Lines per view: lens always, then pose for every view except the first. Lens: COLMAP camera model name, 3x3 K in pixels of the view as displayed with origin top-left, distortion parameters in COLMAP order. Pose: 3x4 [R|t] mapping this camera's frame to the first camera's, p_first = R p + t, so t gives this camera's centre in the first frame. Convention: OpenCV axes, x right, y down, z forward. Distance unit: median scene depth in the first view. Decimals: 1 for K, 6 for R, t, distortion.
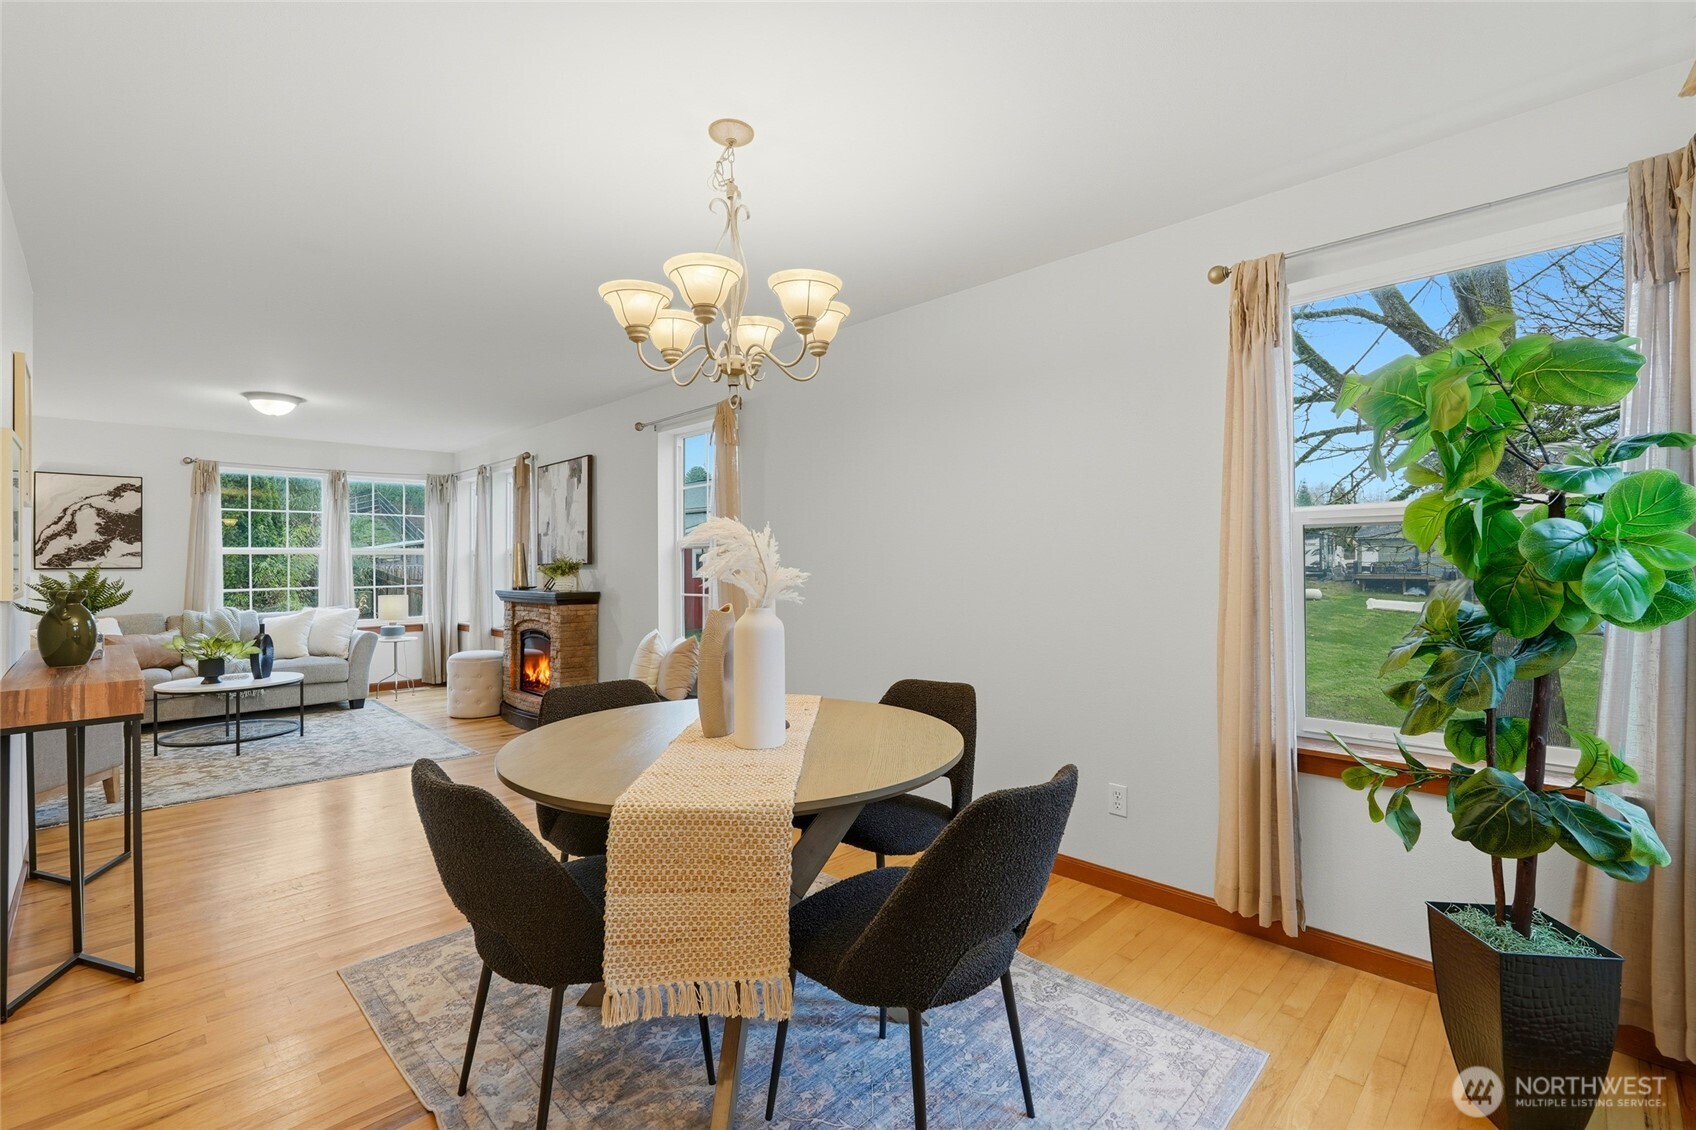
lens RADIAL K [[743.3, 0, 849.3], [0, 743.3, 563.5], [0, 0, 1]] dist [0.003001, 0.000201]
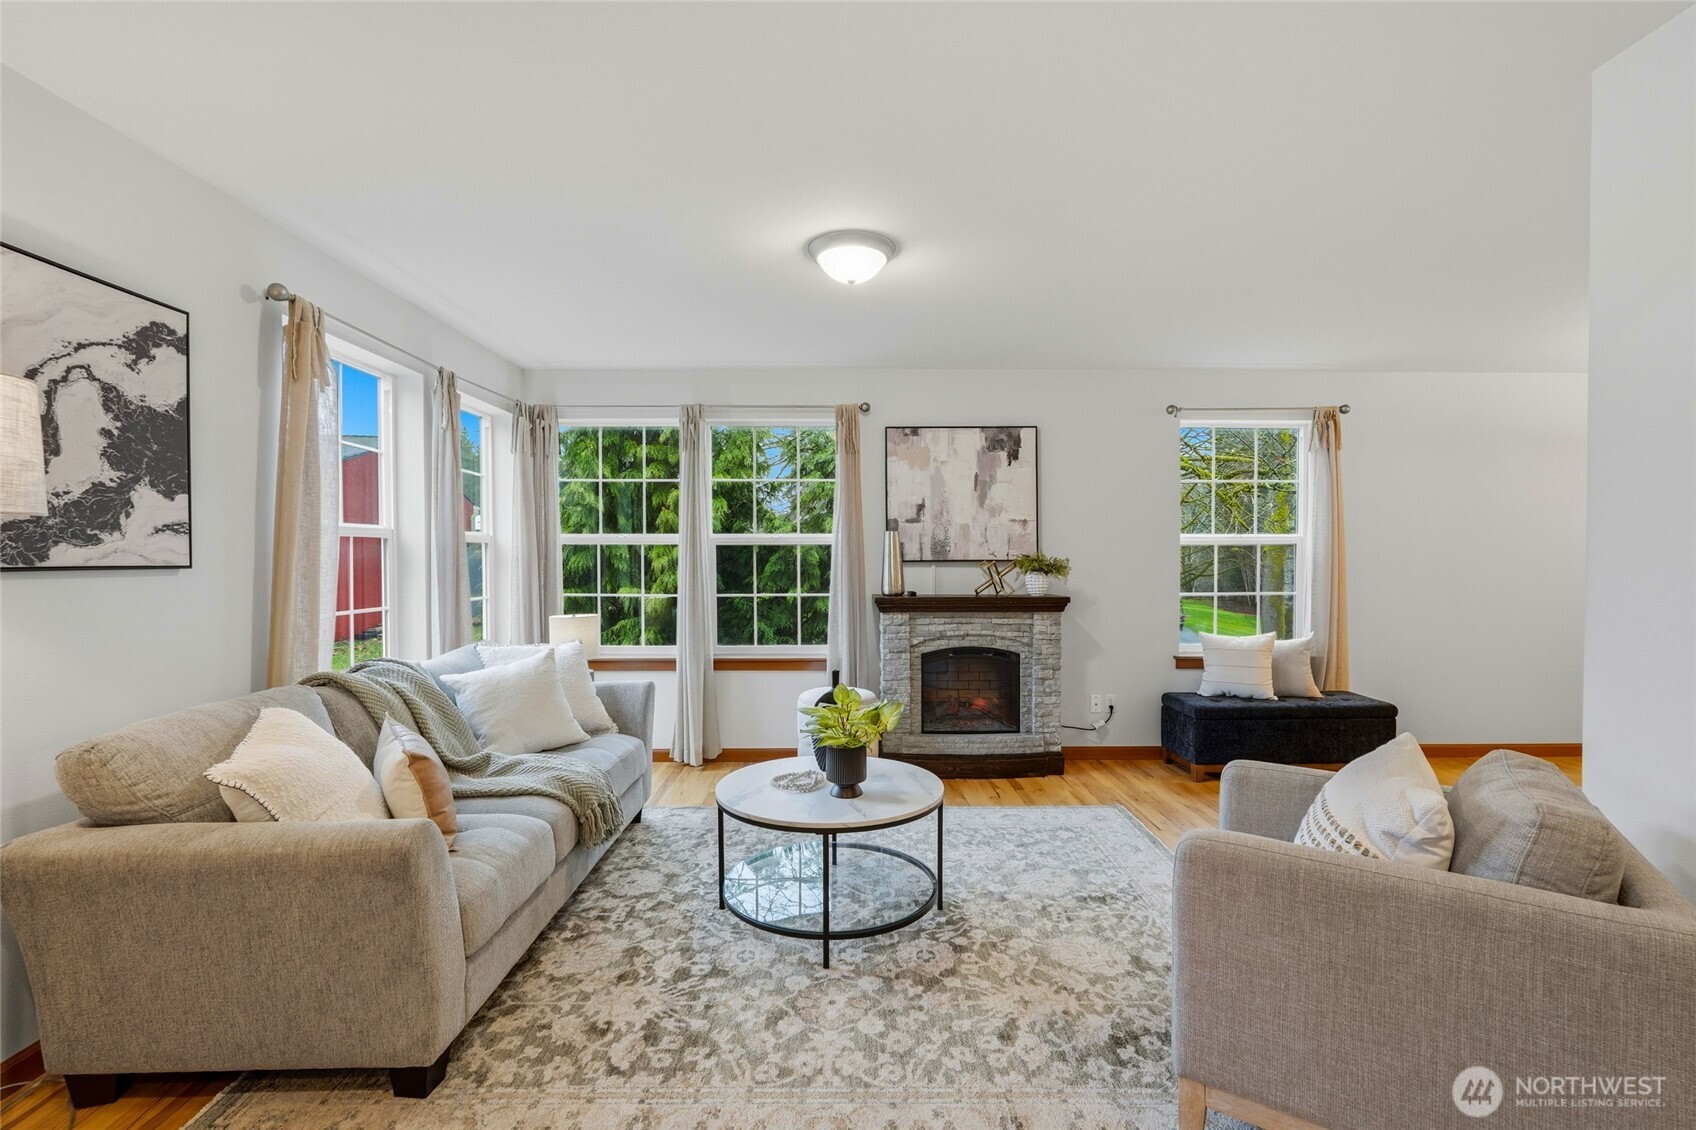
lens RADIAL K [[743.3, 0, 842.4], [0, 743.3, 563.0], [0, 0, 1]] dist [0.003001, 0.000201]
pose [[0.712276, 0.003309, 0.701891, -1.002786], [-0.002382, 0.999995, -0.002297, 0.004067], [-0.701895, -0.000036, 0.712280, 0.540491]]
